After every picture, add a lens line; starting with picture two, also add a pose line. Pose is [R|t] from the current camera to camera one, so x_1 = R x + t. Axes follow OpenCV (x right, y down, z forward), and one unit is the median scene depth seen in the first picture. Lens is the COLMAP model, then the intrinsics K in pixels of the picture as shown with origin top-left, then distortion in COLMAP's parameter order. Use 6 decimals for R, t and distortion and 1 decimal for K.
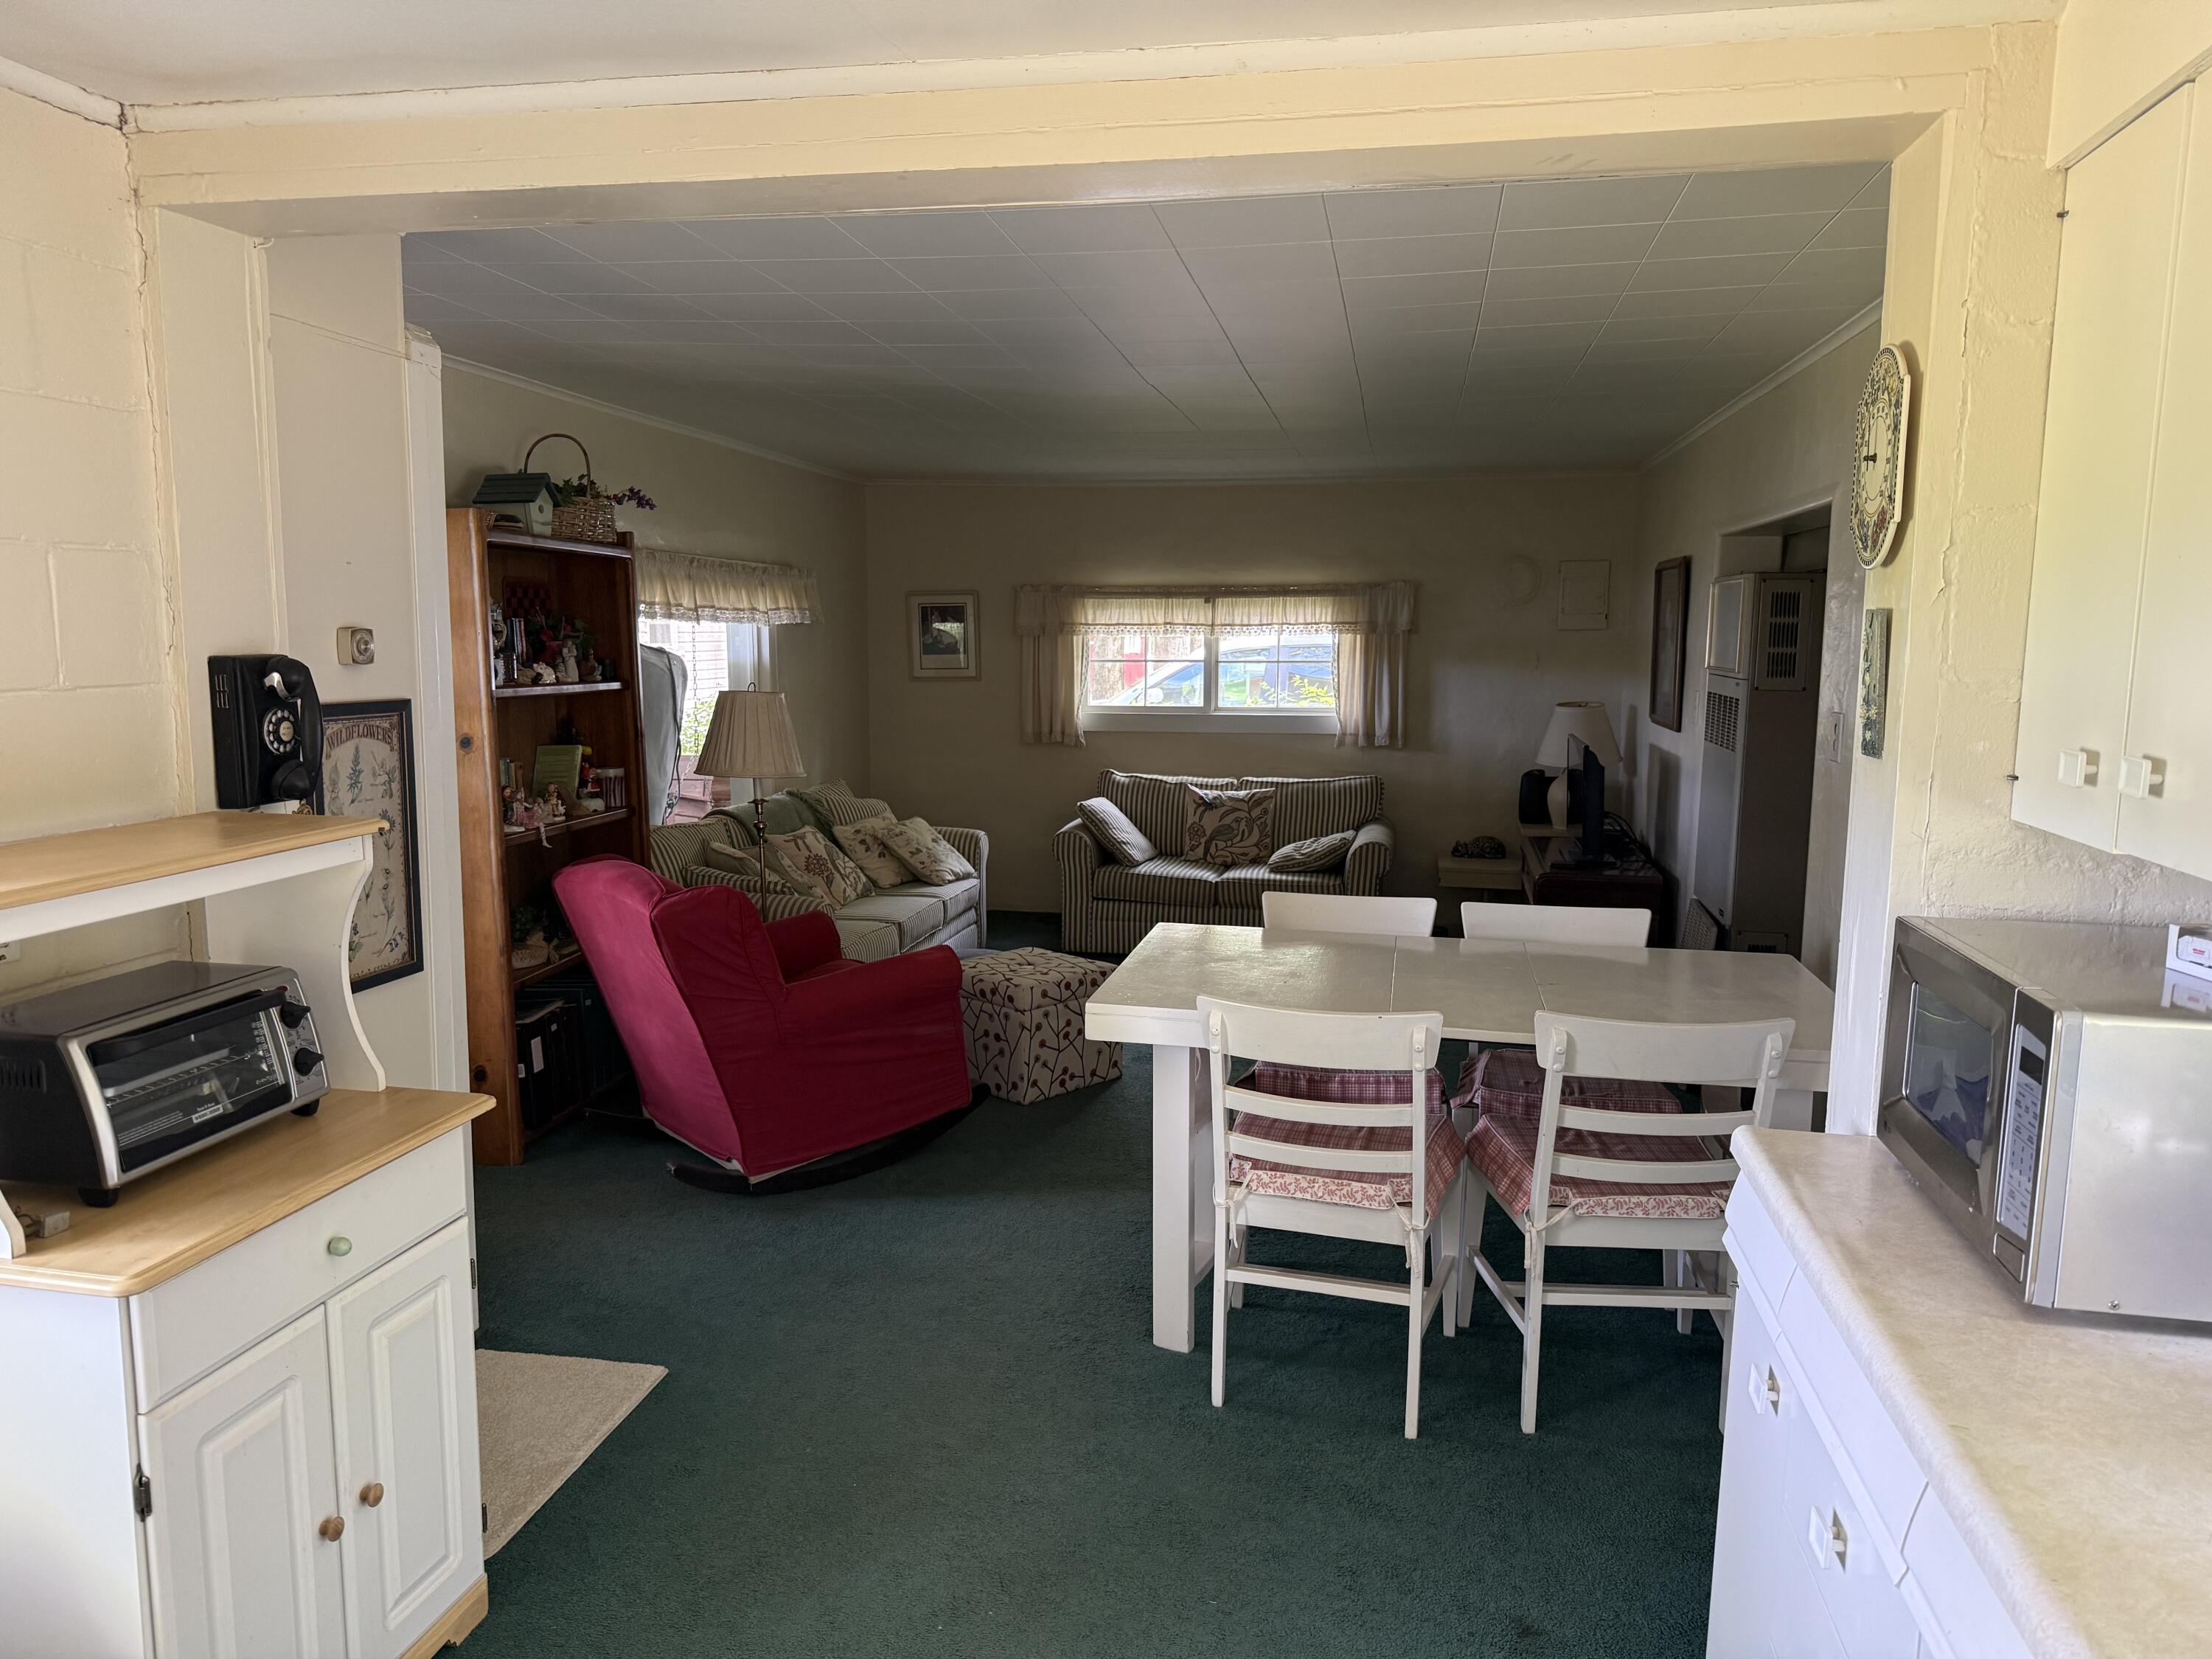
lens RADIAL K [[1548.3, 0, 1107.6], [0, 1548.3, 836.8], [0, 0, 1]] dist [0.031893, -0.015773]
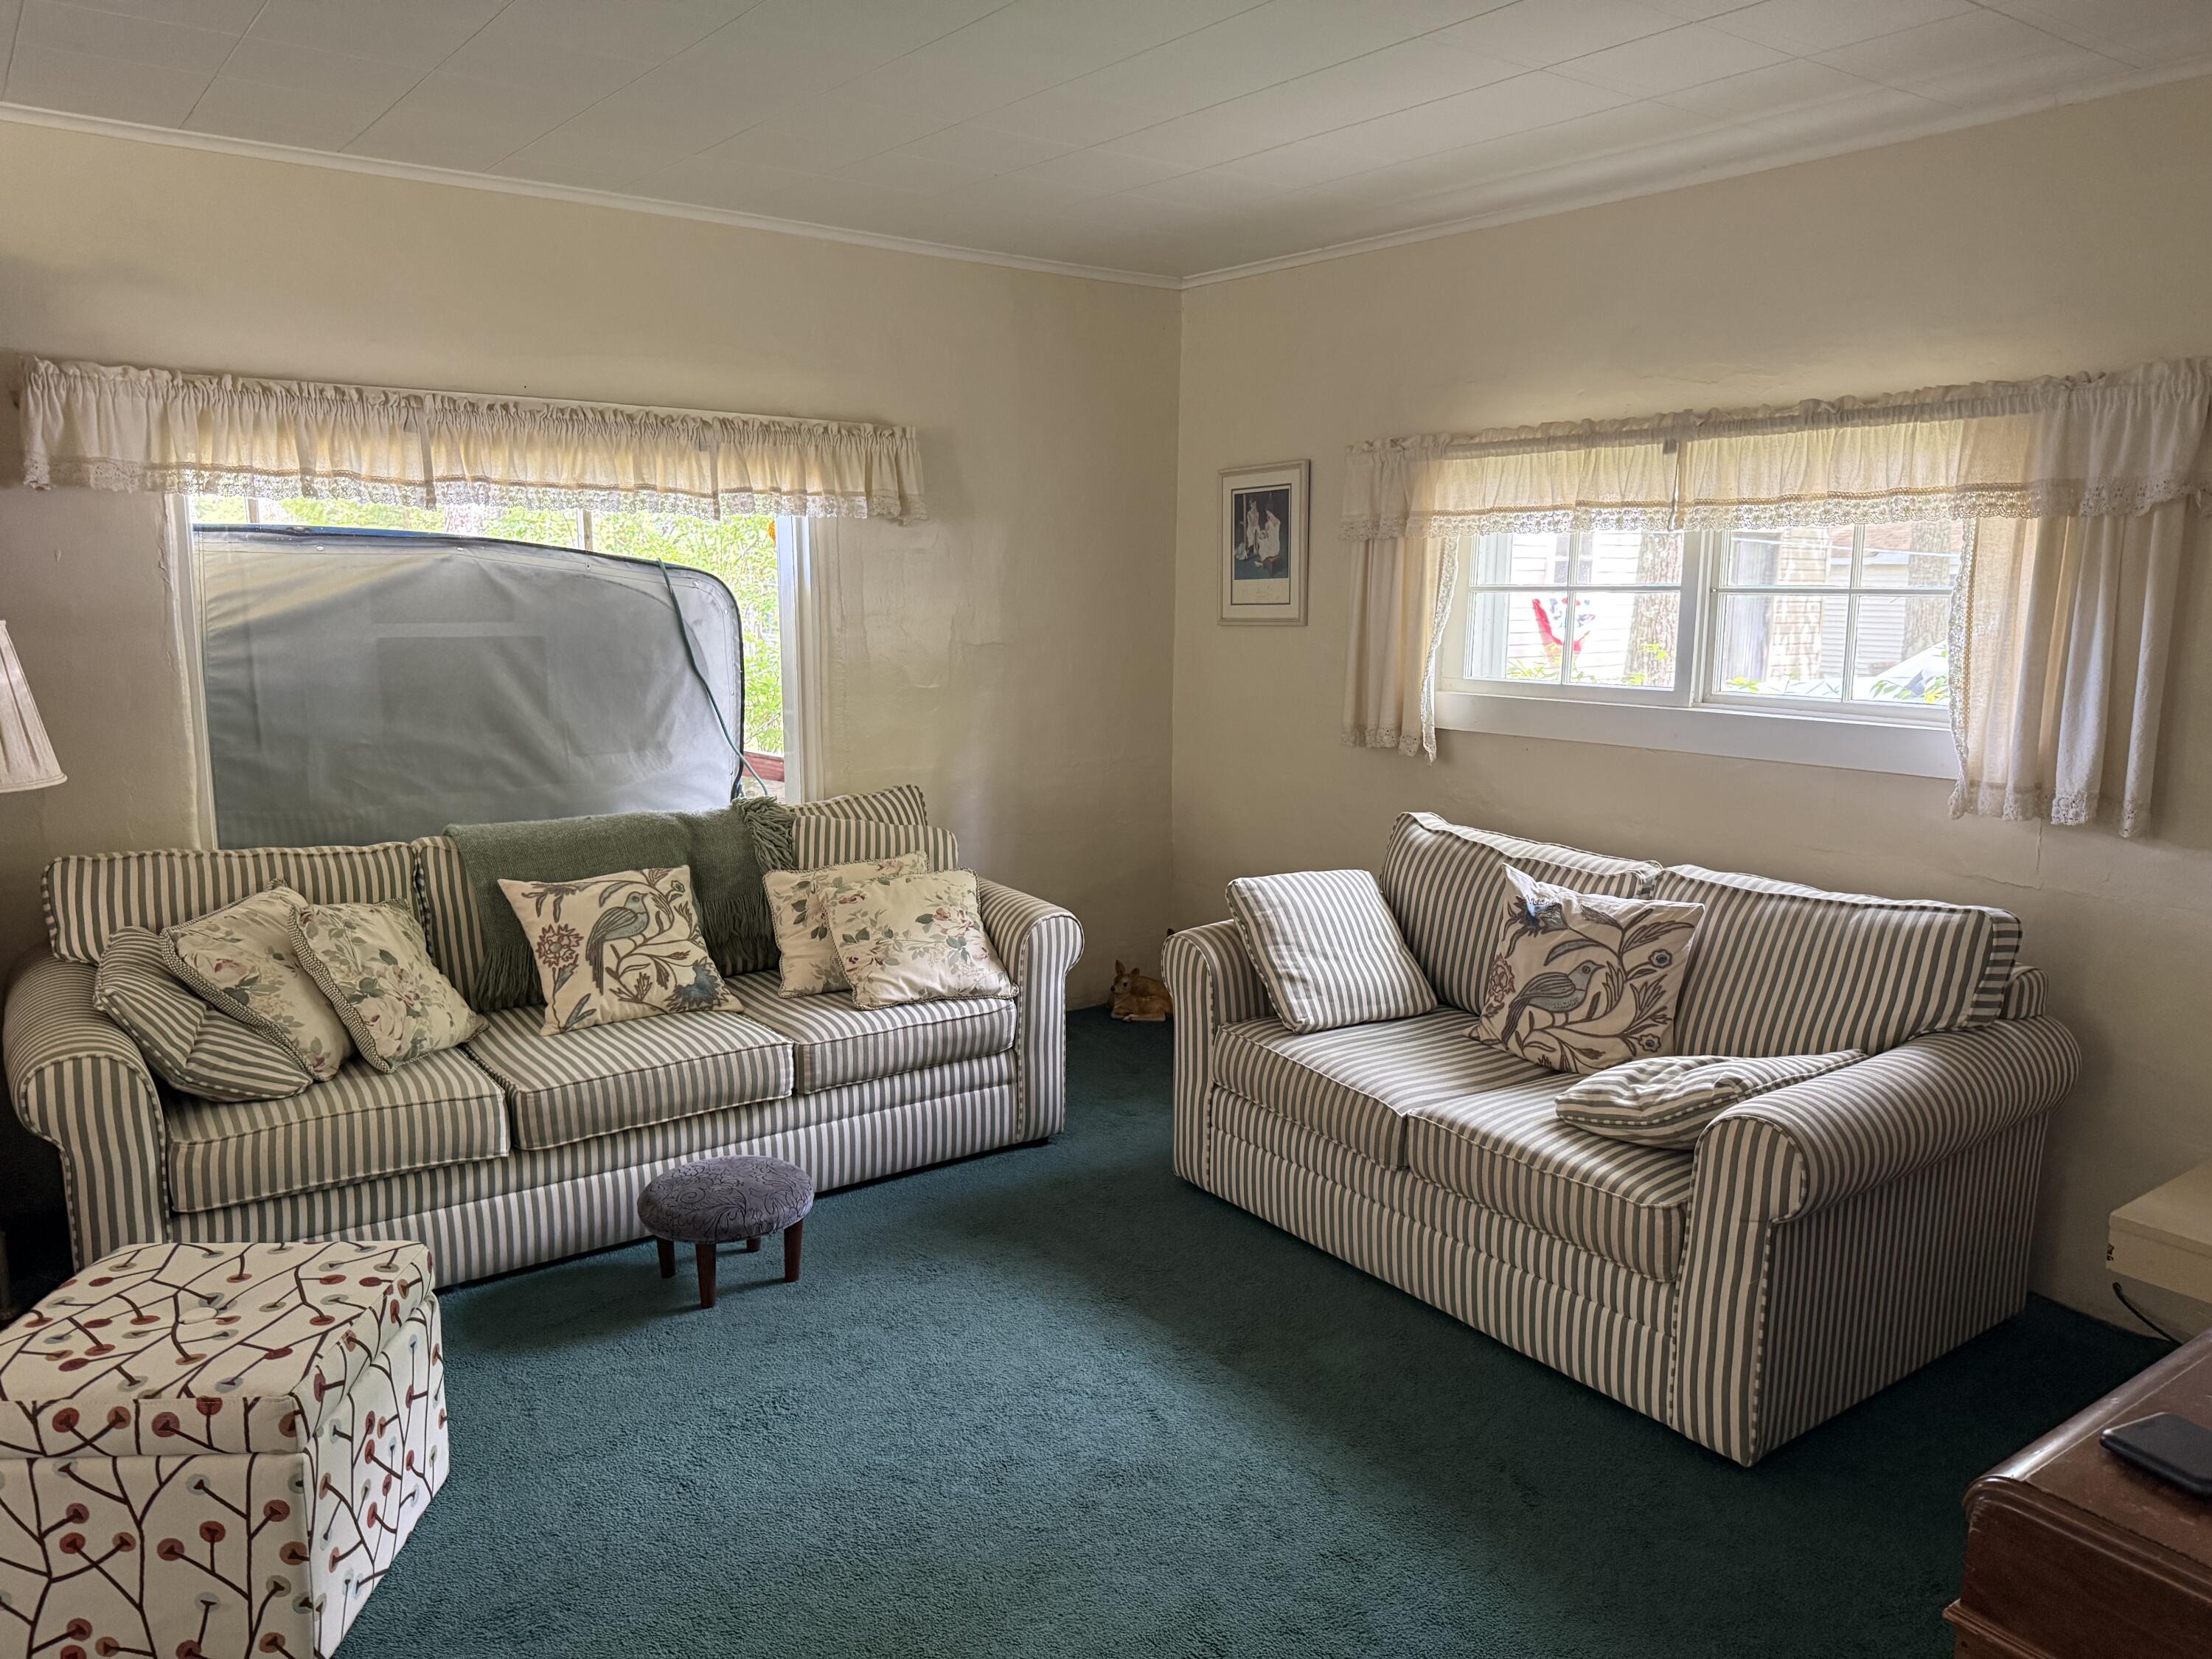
lens RADIAL K [[1548.3, 0, 1101.6], [0, 1548.3, 833.1], [0, 0, 1]] dist [0.031893, -0.015773]
pose [[0.726113, 0.111405, -0.678490, 0.260223], [-0.090571, 0.993685, 0.066230, -0.060676], [0.681583, 0.013361, 0.731618, 0.582132]]
